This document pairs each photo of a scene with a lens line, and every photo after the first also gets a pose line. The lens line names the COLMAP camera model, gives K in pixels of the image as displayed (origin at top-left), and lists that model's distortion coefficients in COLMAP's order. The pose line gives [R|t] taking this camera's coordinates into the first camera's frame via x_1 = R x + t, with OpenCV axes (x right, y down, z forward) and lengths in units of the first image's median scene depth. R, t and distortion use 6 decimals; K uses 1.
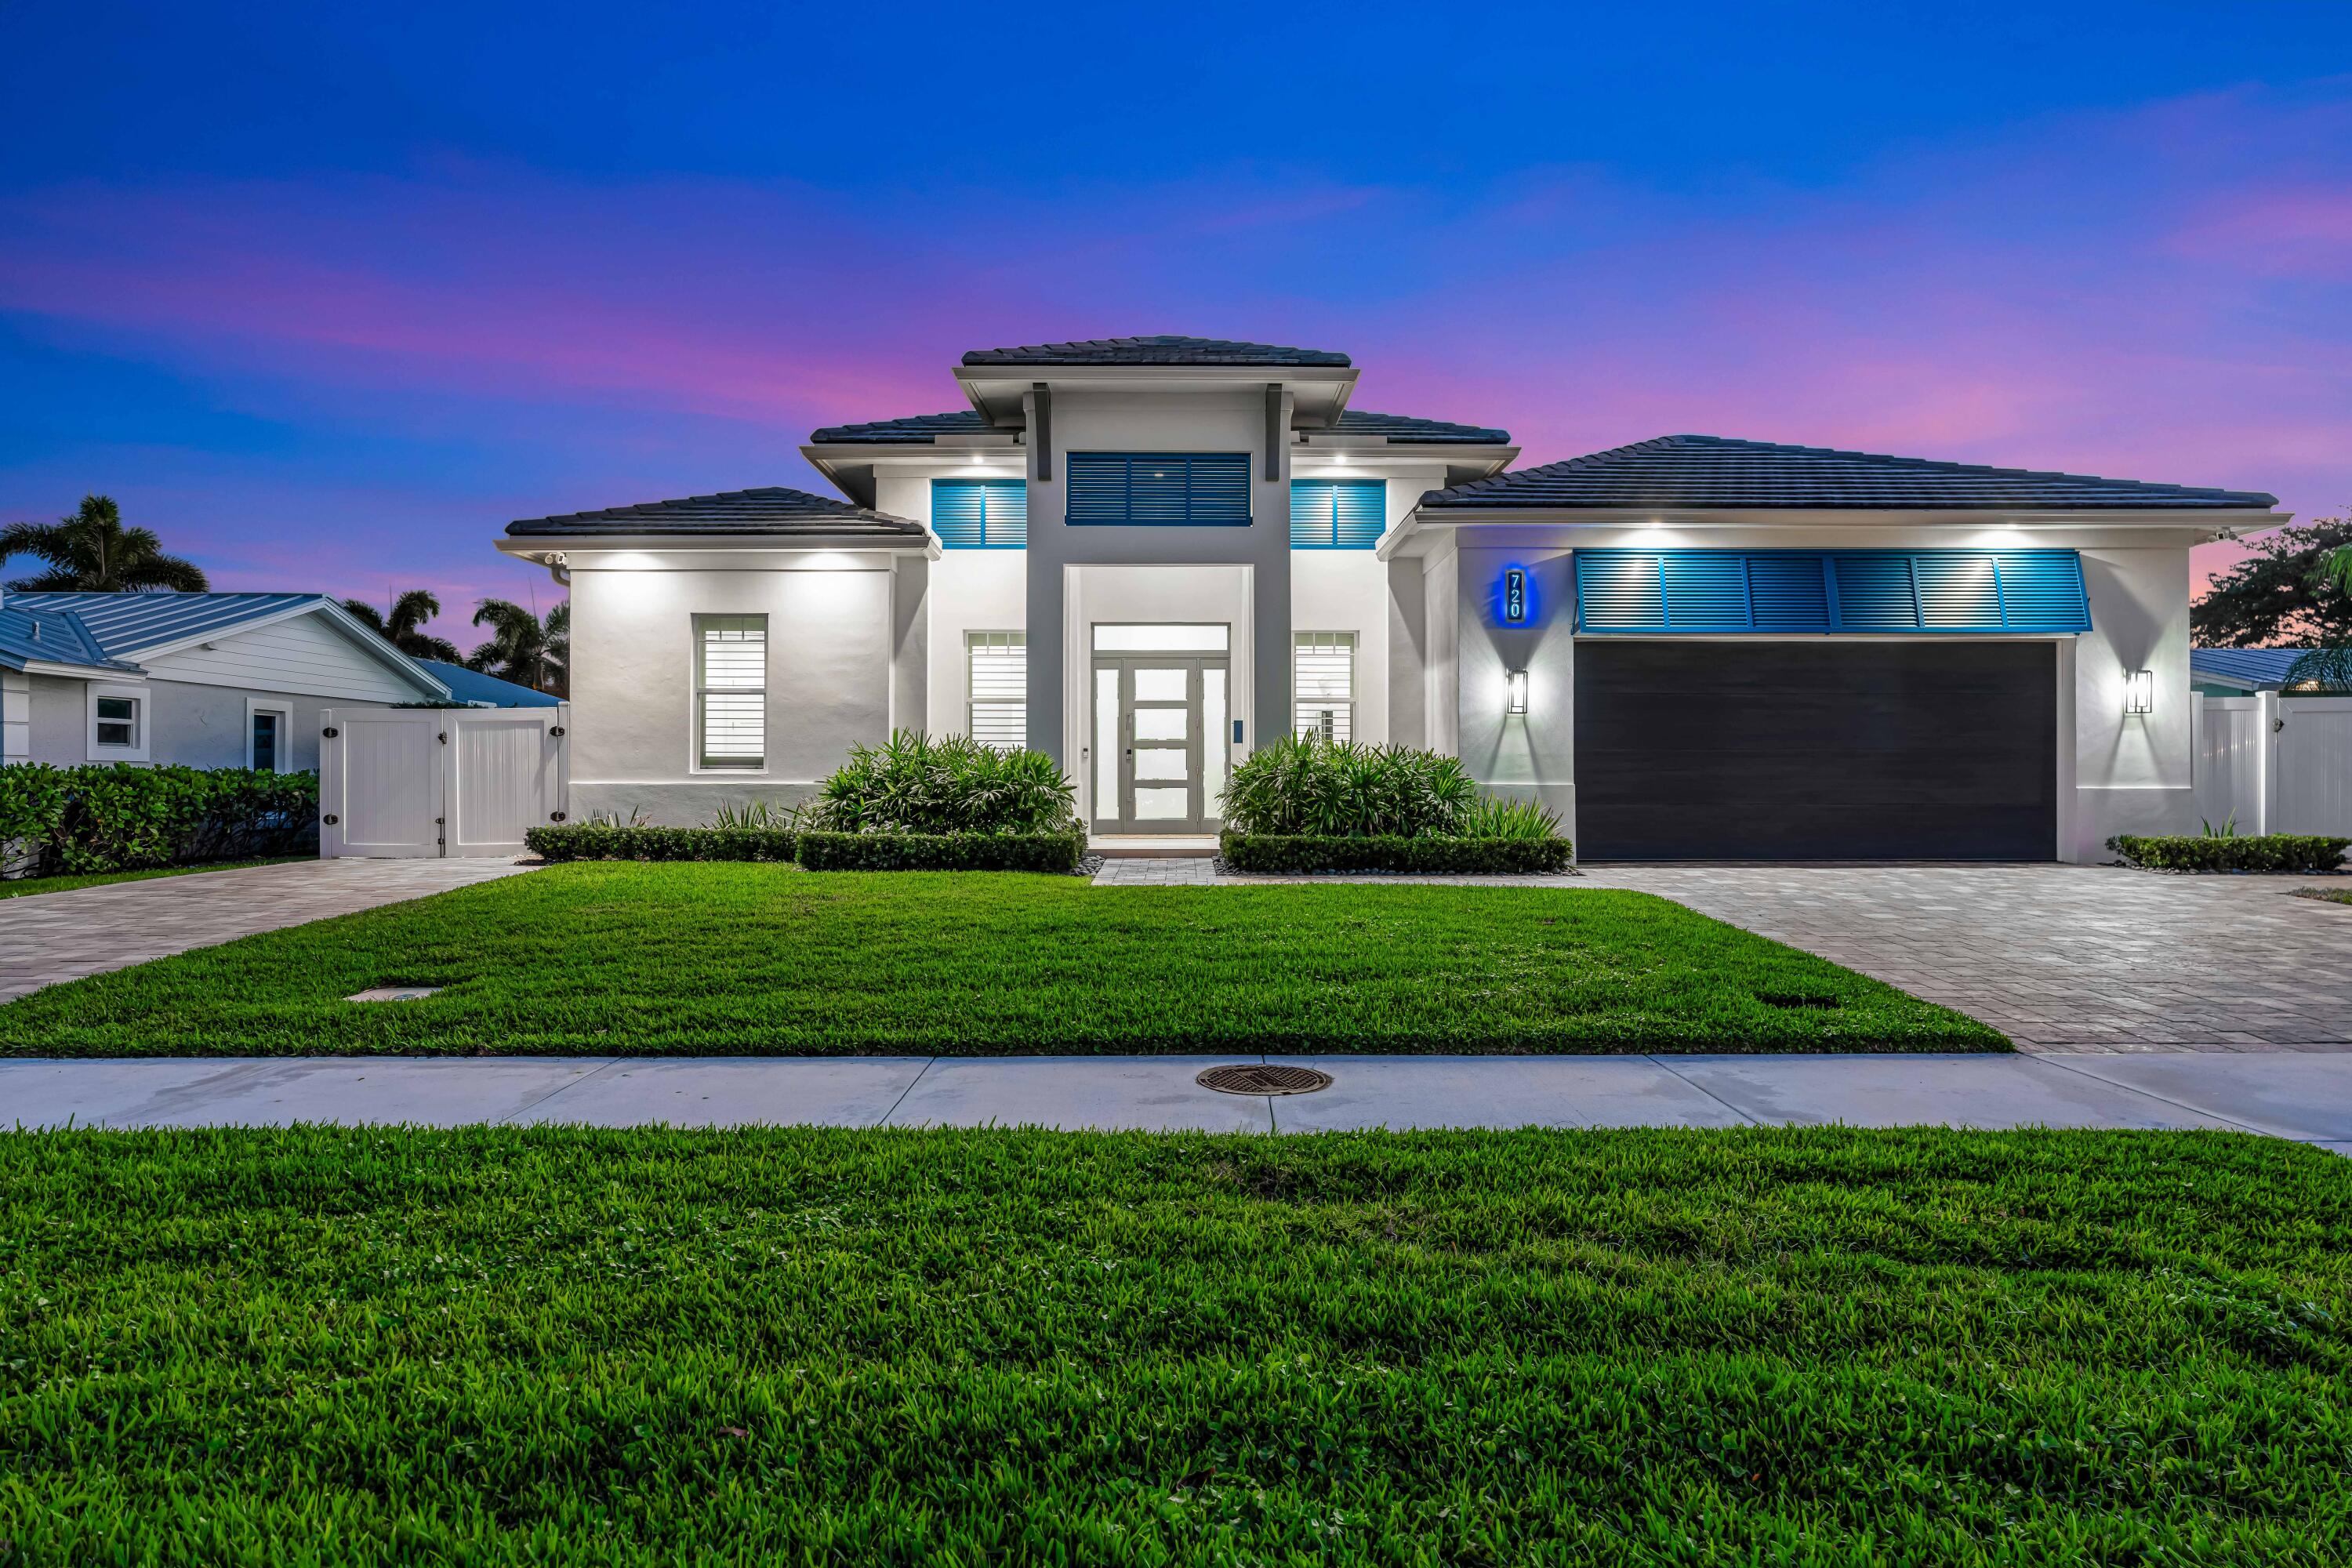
lens RADIAL K [[1399.7, 0, 1170.6], [0, 1399.7, 767.8], [0, 0, 1]] dist [-0.004309, -0.000938]
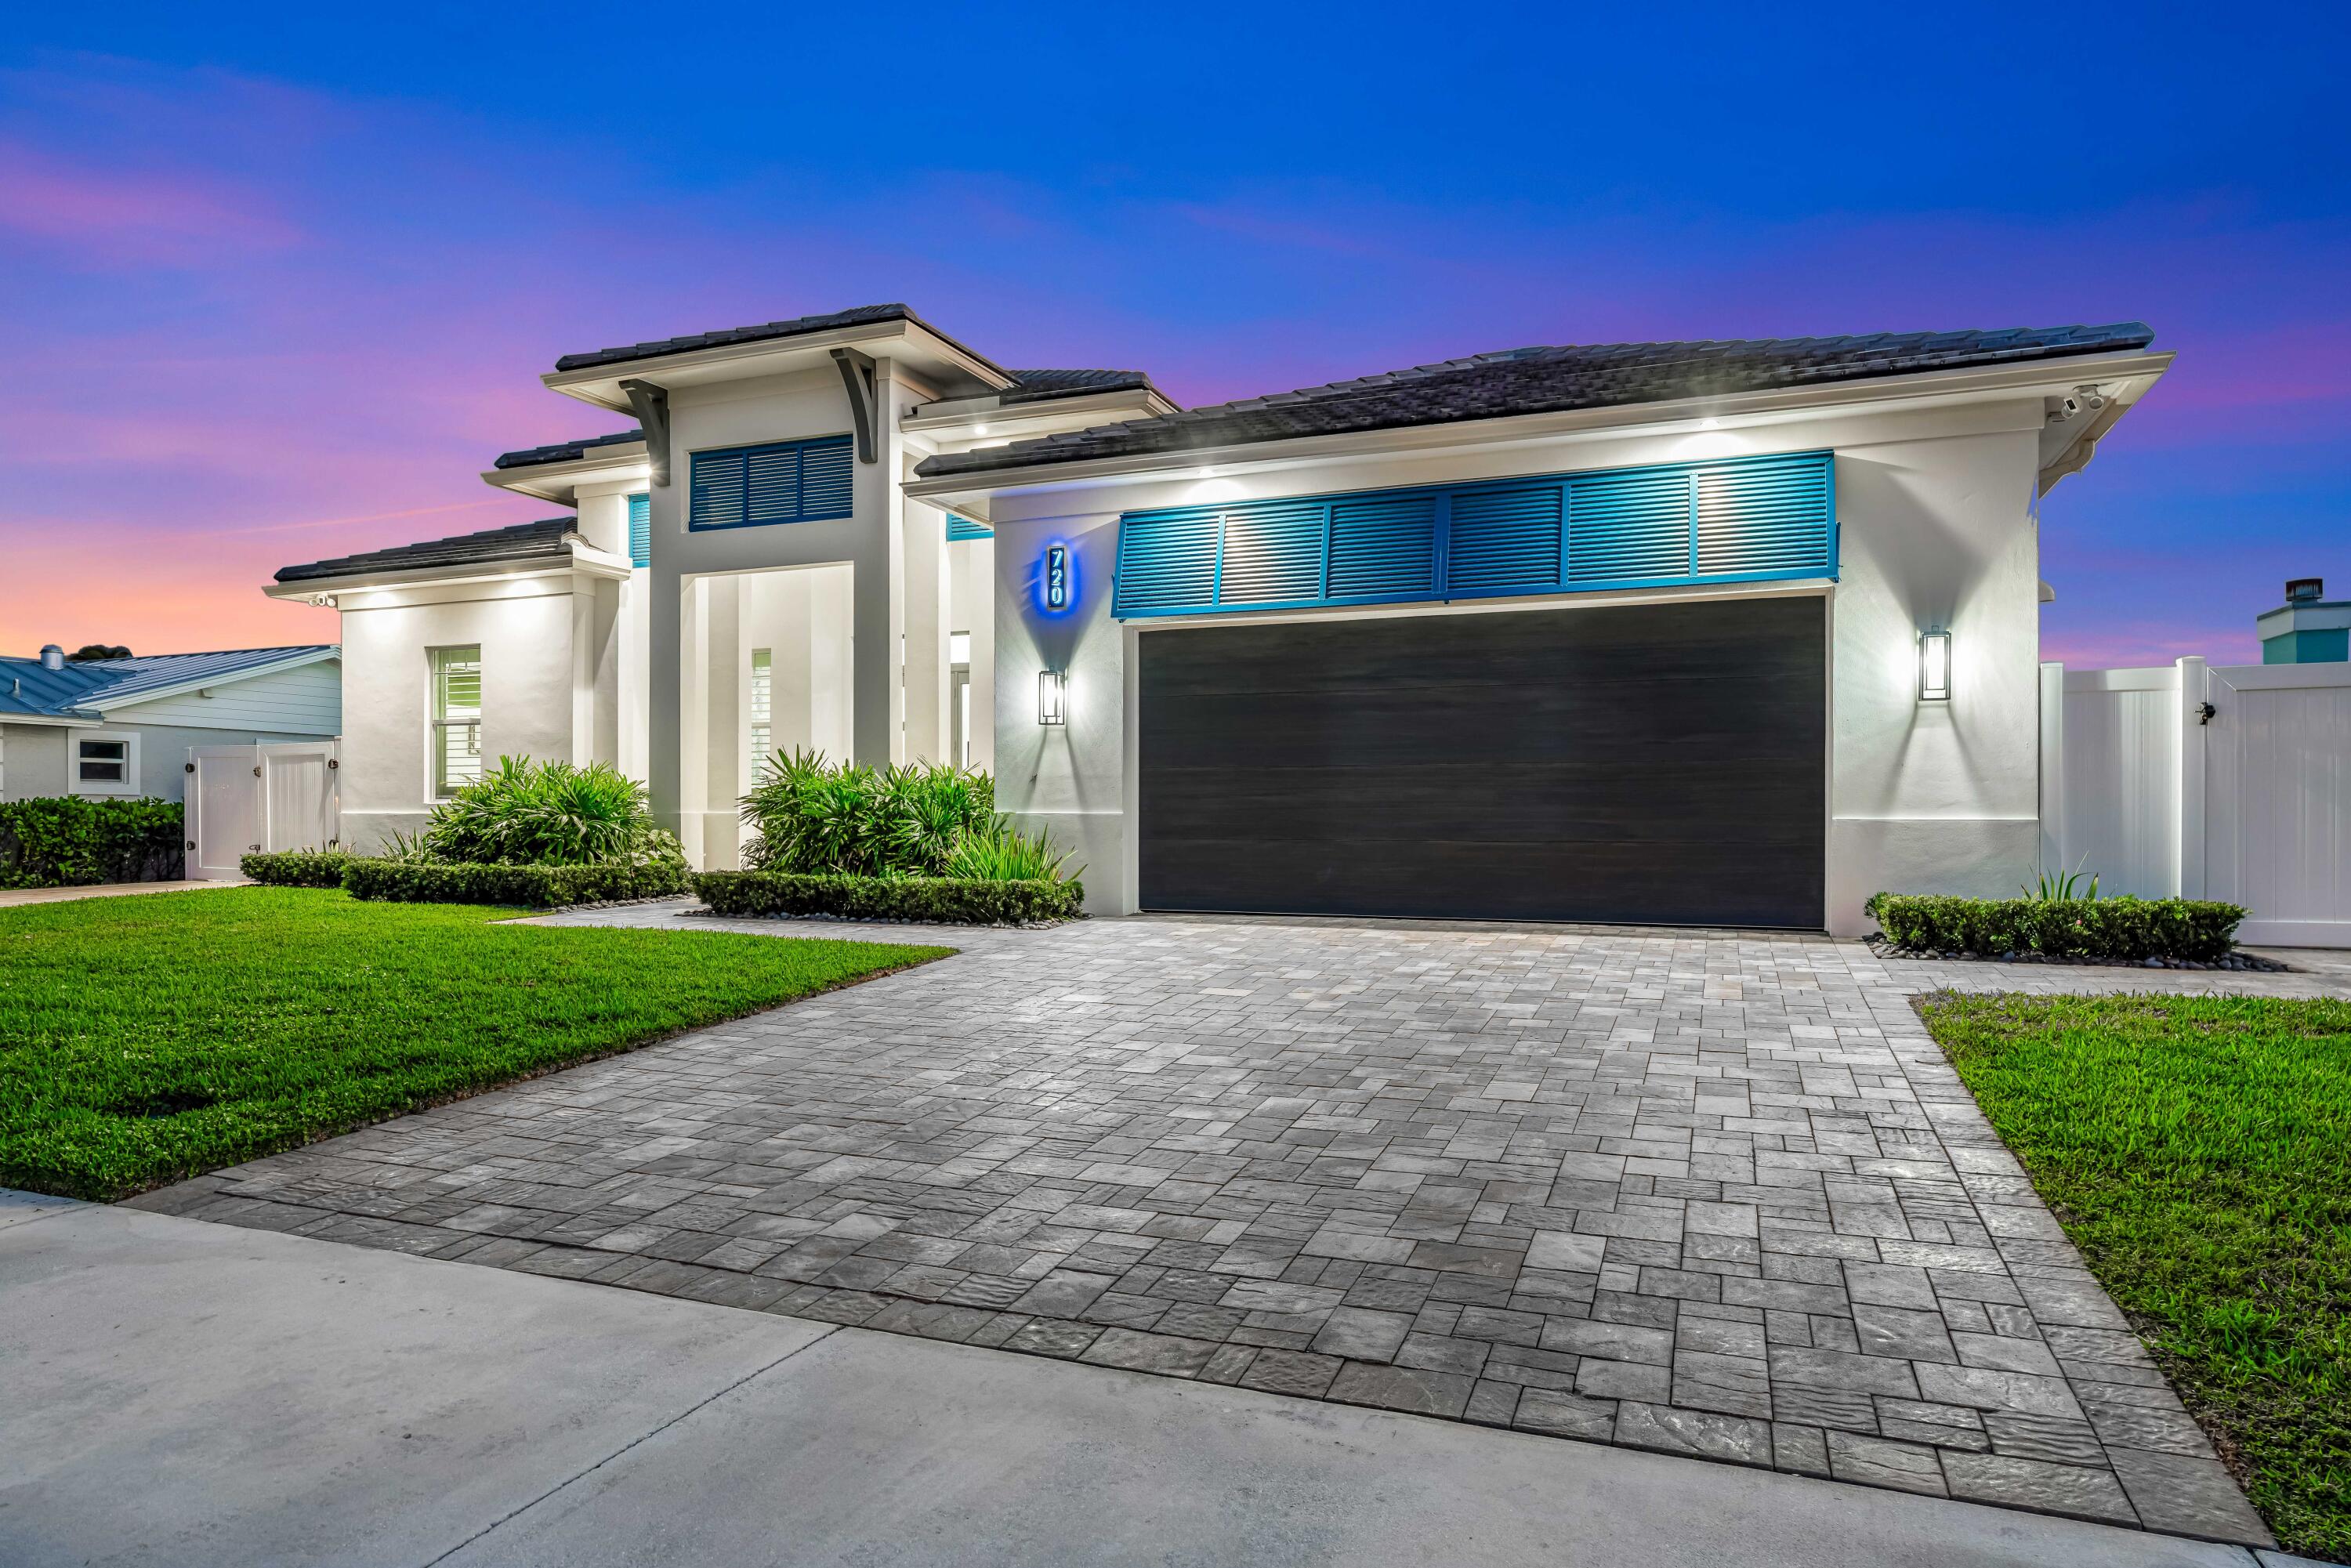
lens RADIAL K [[1399.1, 0, 1176.4], [0, 1399.1, 807.3], [0, 0, 1]] dist [-0.004309, -0.000938]
pose [[0.926520, -0.001937, -0.376241, 0.593007], [0.003295, 0.999990, 0.002967, 0.006070], [0.376232, -0.003988, 0.926517, 0.278539]]
